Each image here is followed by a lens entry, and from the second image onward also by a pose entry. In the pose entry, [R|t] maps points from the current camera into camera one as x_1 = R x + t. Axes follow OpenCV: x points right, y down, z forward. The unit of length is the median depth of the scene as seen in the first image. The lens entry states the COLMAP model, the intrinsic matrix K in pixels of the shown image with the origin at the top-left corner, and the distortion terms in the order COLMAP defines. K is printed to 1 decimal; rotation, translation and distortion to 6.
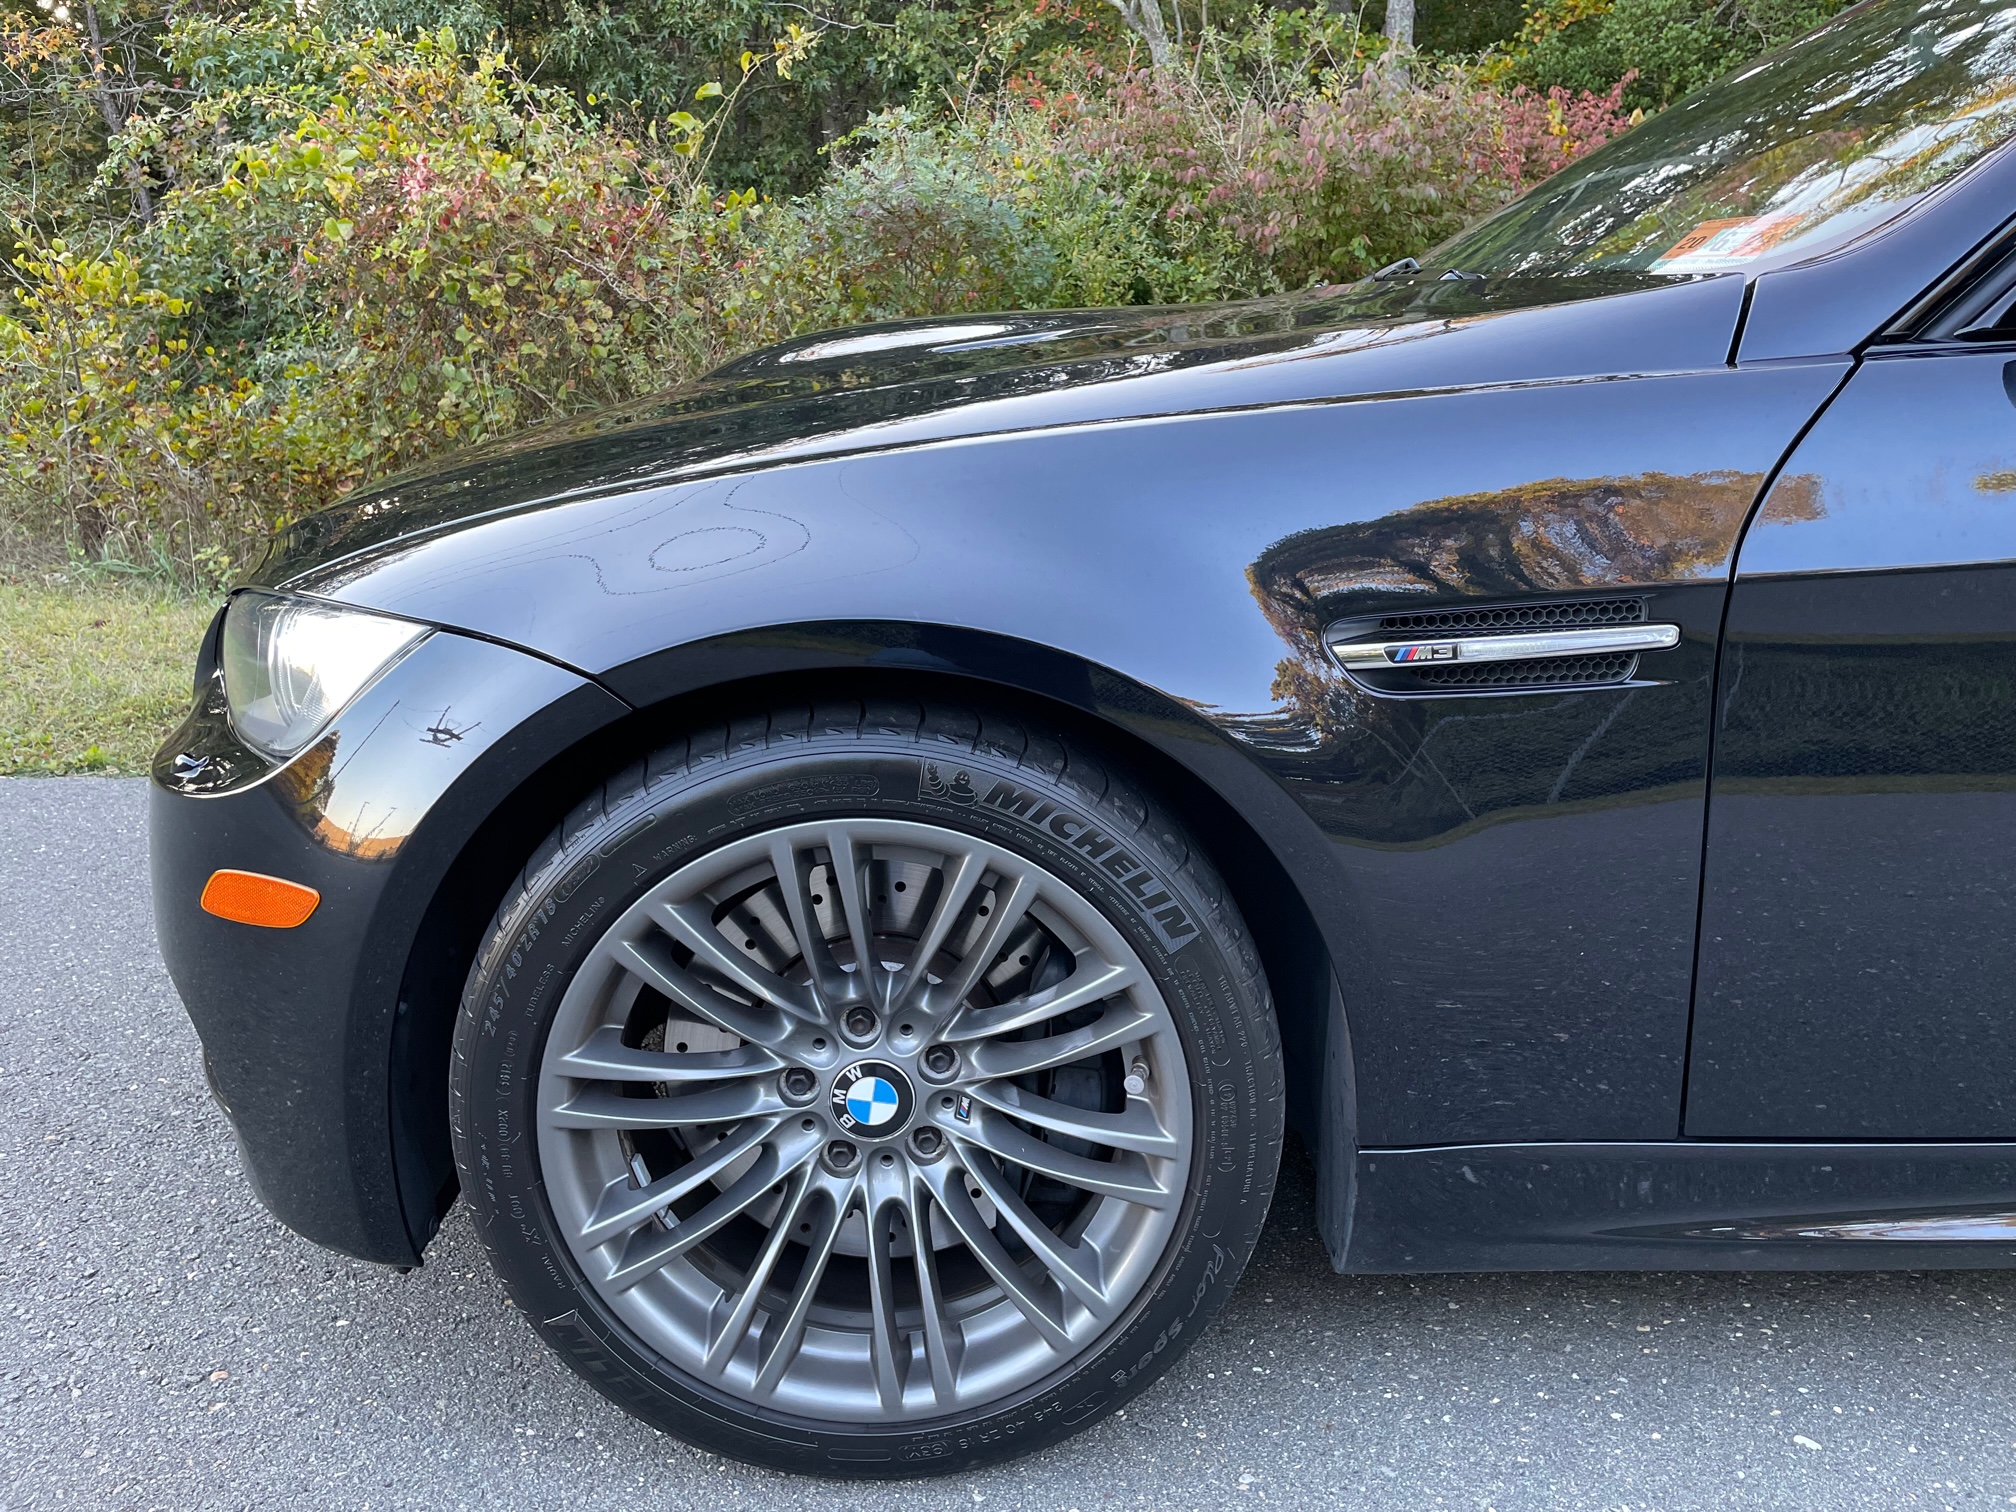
lens RADIAL K [[1502.9, 0, 981.7], [0, 1502.9, 760.8], [0, 0, 1]] dist [0.076667, -0.096235]
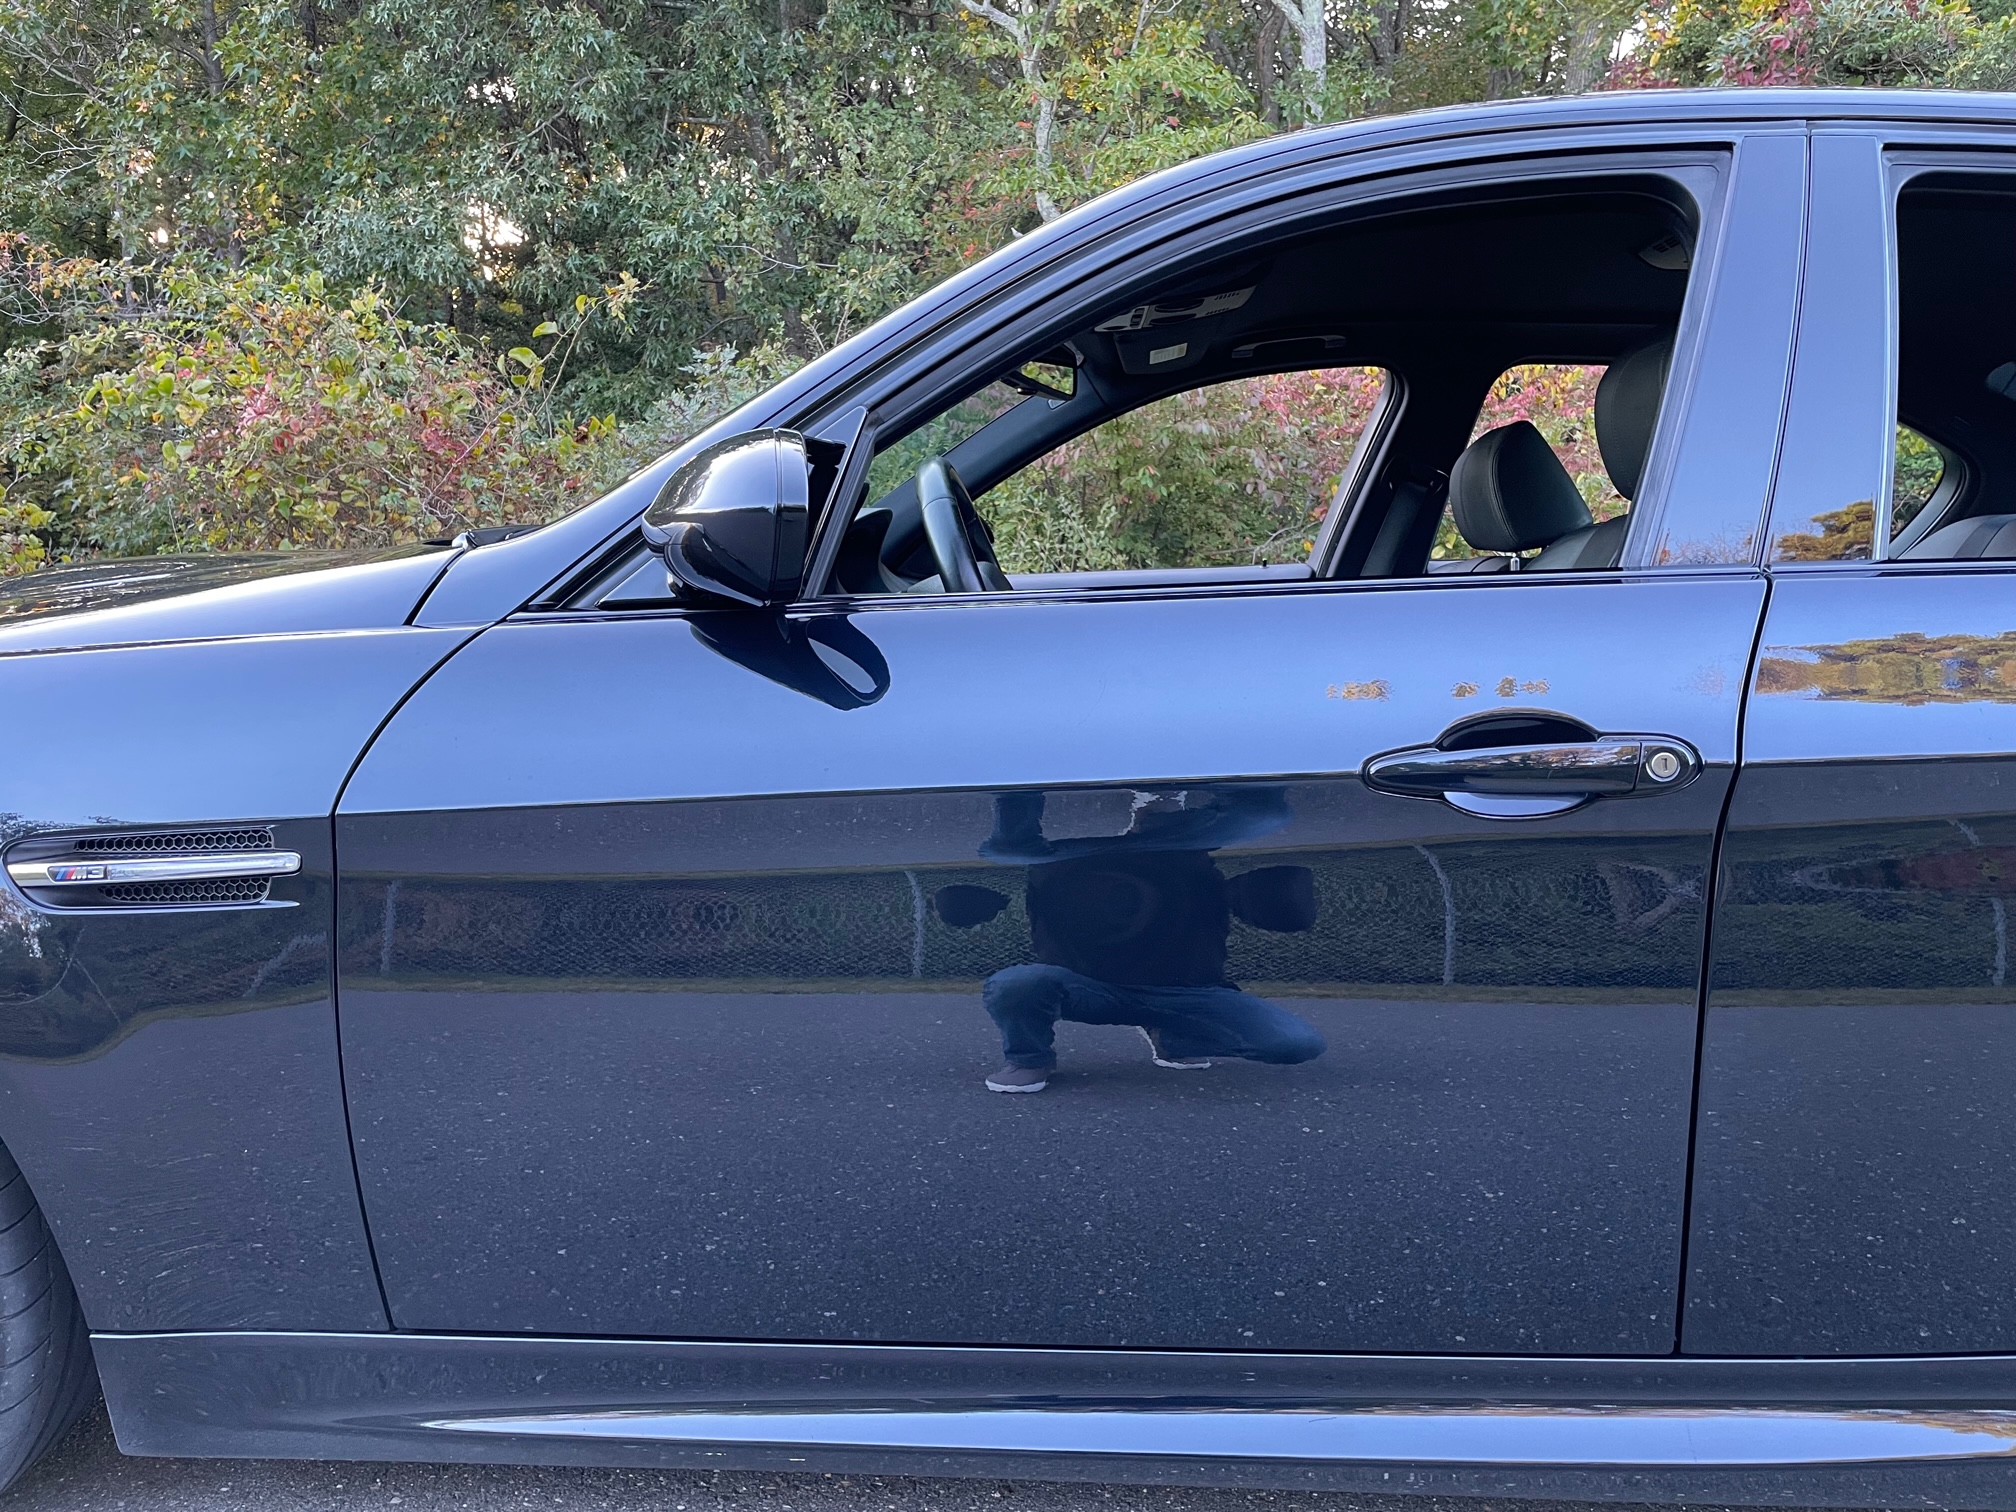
lens RADIAL K [[1506.5, 0, 1003.4], [0, 1506.5, 761.2], [0, 0, 1]] dist [0.079357, -0.101185]
pose [[0.999488, 0.014873, -0.028322, 0.933147], [-0.018421, 0.991416, -0.129438, -0.017968], [0.026154, 0.129893, 0.991183, -0.108747]]
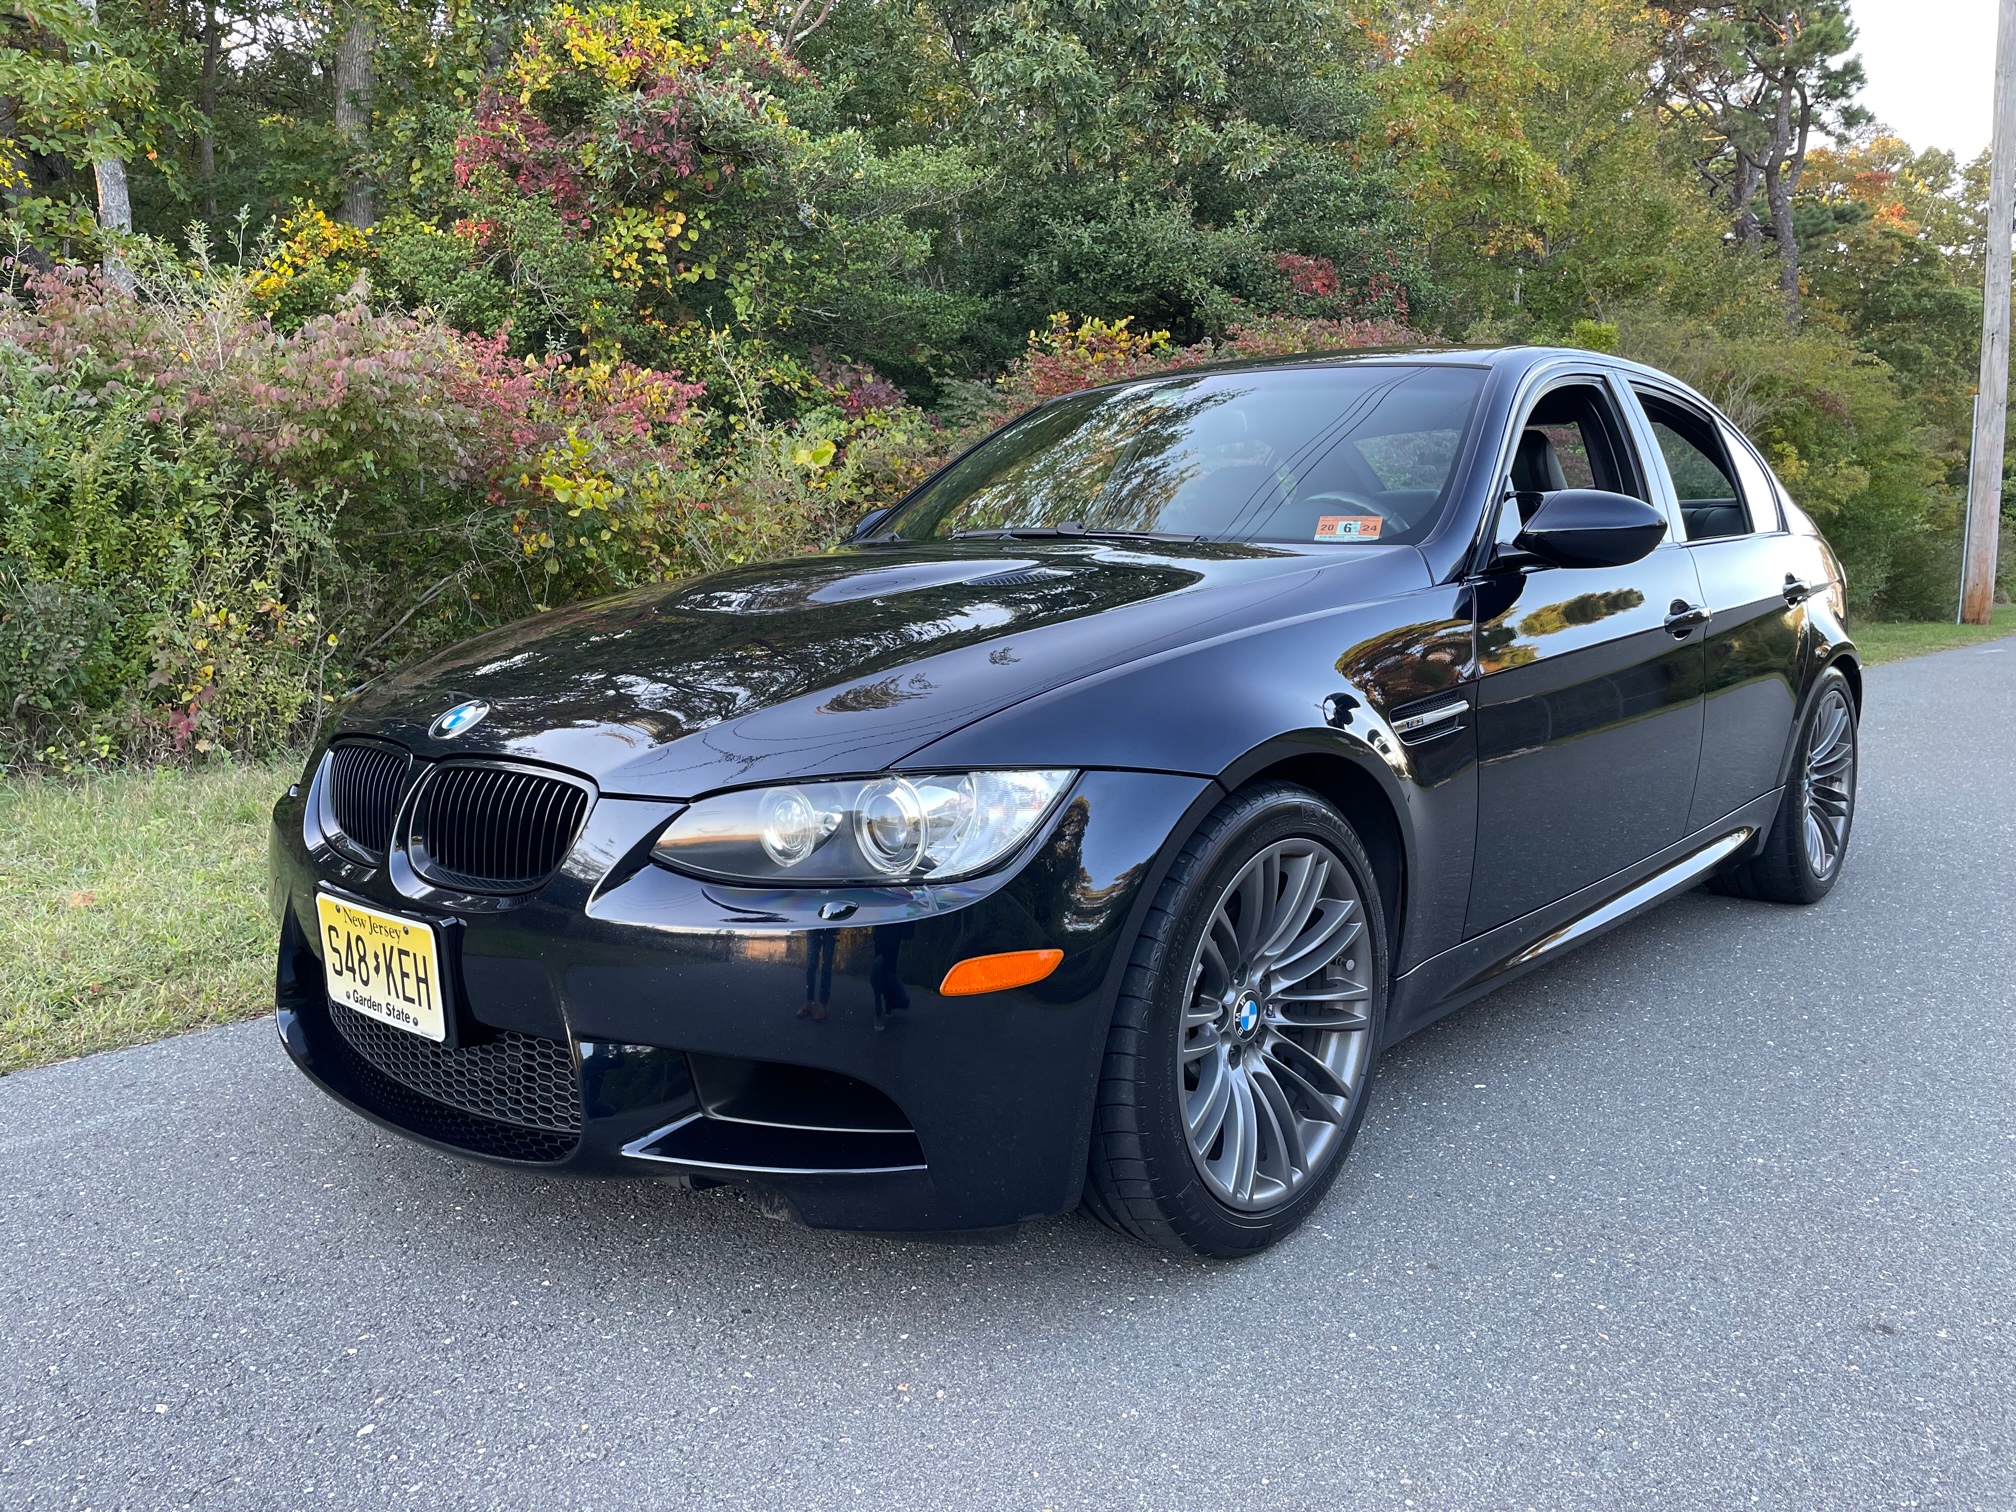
lens RADIAL K [[1516.4, 0, 998.5], [0, 1516.4, 769.0], [0, 0, 1]] dist [0.080232, -0.108487]
pose [[0.650614, -0.115962, 0.750503, -1.501925], [0.202140, 0.979063, -0.023959, -0.065485], [-0.732011, 0.167295, 0.660433, 0.011583]]
